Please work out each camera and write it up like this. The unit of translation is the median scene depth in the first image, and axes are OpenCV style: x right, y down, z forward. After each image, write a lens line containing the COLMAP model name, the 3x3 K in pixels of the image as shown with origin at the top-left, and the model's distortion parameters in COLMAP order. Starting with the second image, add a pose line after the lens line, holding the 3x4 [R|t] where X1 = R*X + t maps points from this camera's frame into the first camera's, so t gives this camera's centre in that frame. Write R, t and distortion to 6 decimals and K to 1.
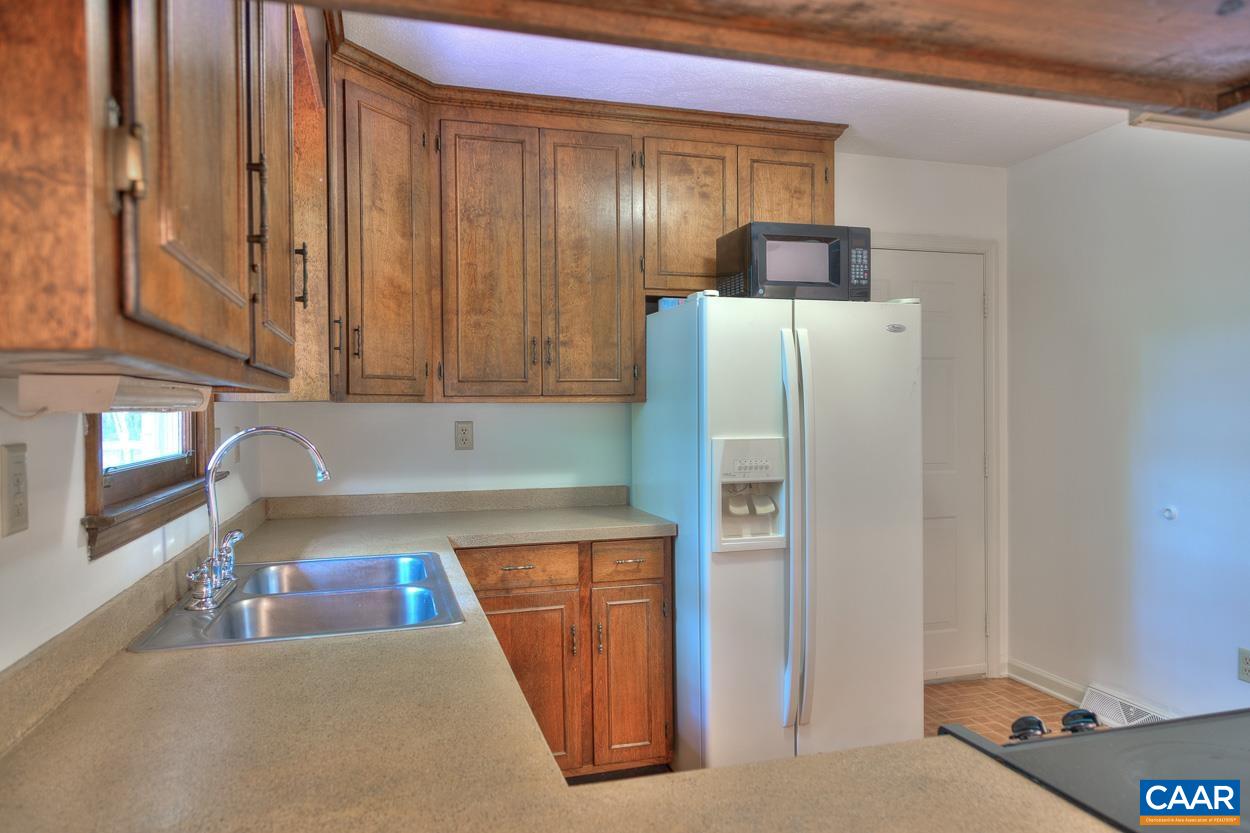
lens RADIAL K [[831.3, 0, 625.4], [0, 831.3, 413.0], [0, 0, 1]] dist [0.007255, -0.002990]
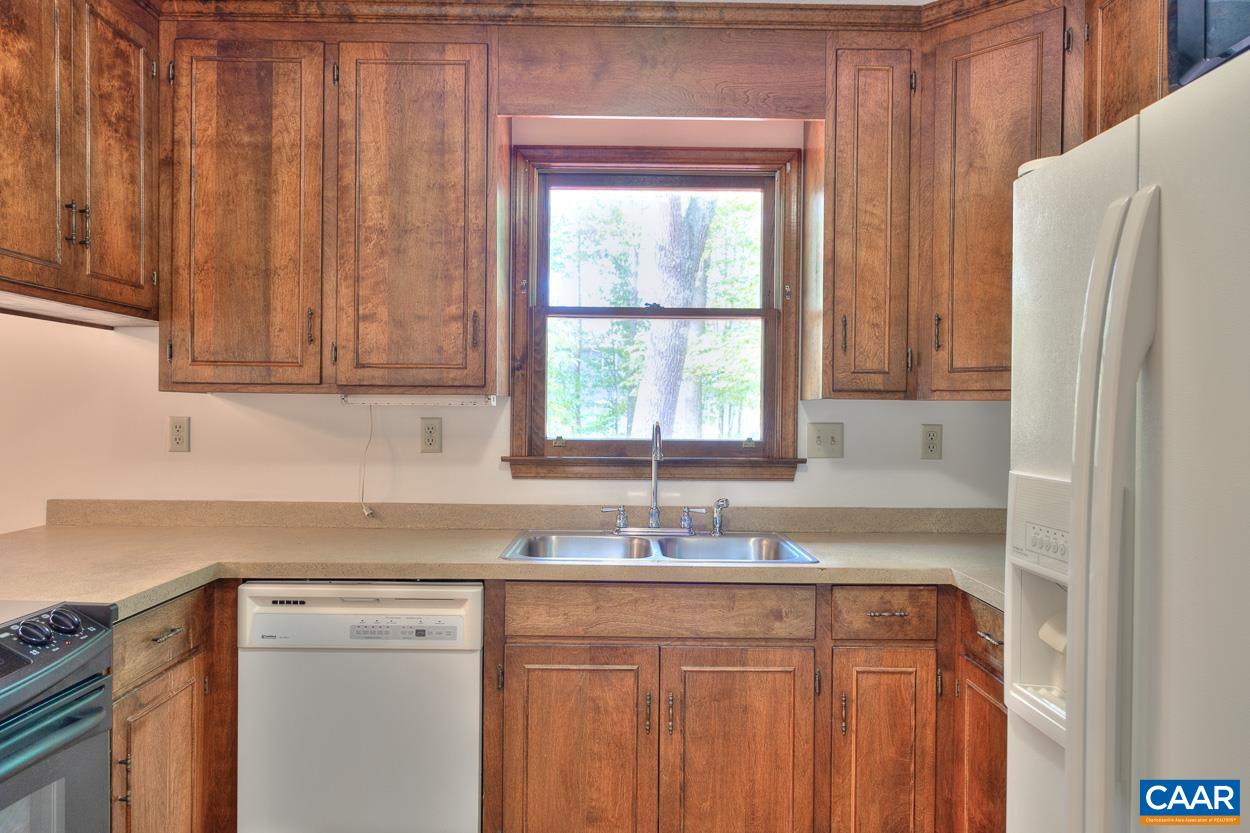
lens RADIAL K [[831.3, 0, 617.7], [0, 831.3, 415.8], [0, 0, 1]] dist [0.007255, -0.002990]
pose [[-0.282081, 0.014443, -0.959282, 0.571051], [-0.011188, 0.999769, 0.018342, -0.007111], [0.959325, 0.015907, -0.281854, 0.825656]]
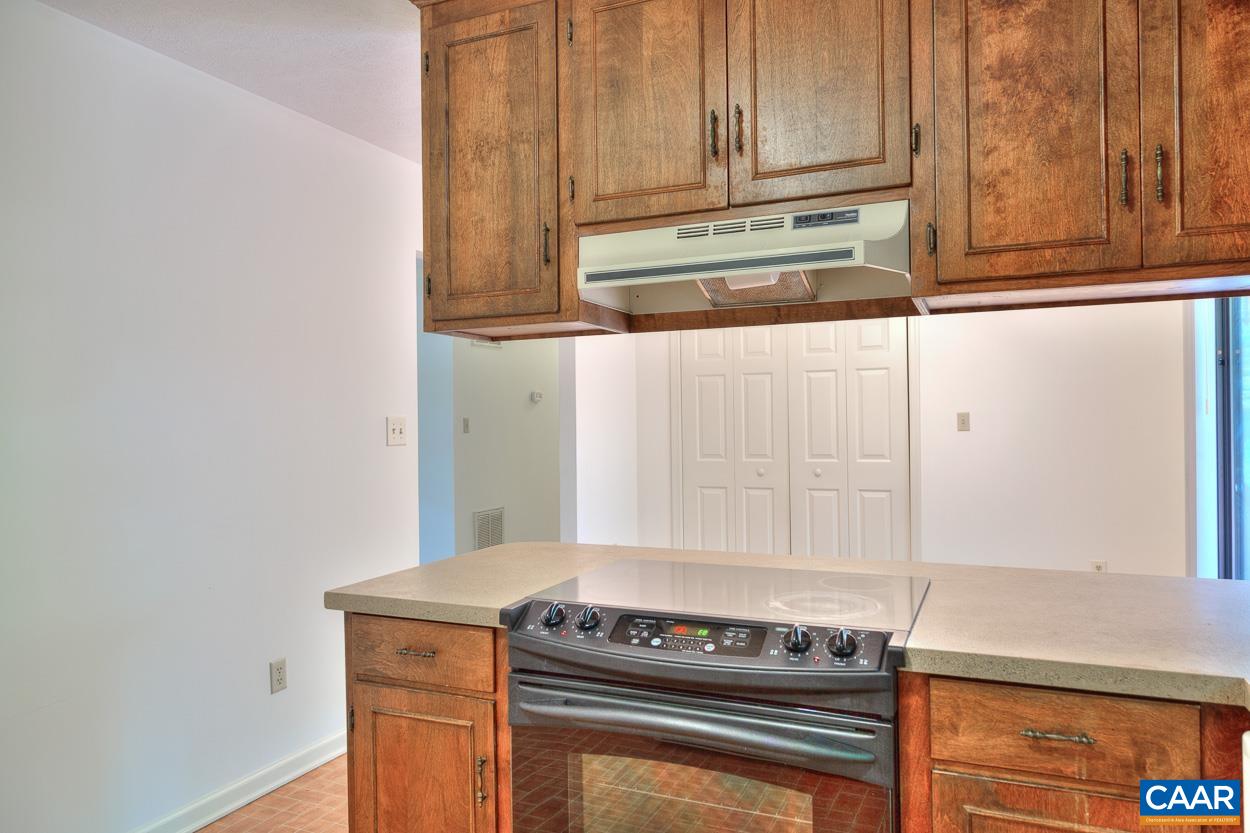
lens RADIAL K [[831.3, 0, 637.0], [0, 831.3, 413.0], [0, 0, 1]] dist [0.007255, -0.002990]
pose [[-0.759531, 0.022978, 0.650065, -0.048892], [0.022375, 0.999707, -0.009193, -0.000710], [-0.650086, 0.007563, -0.759823, 0.809421]]
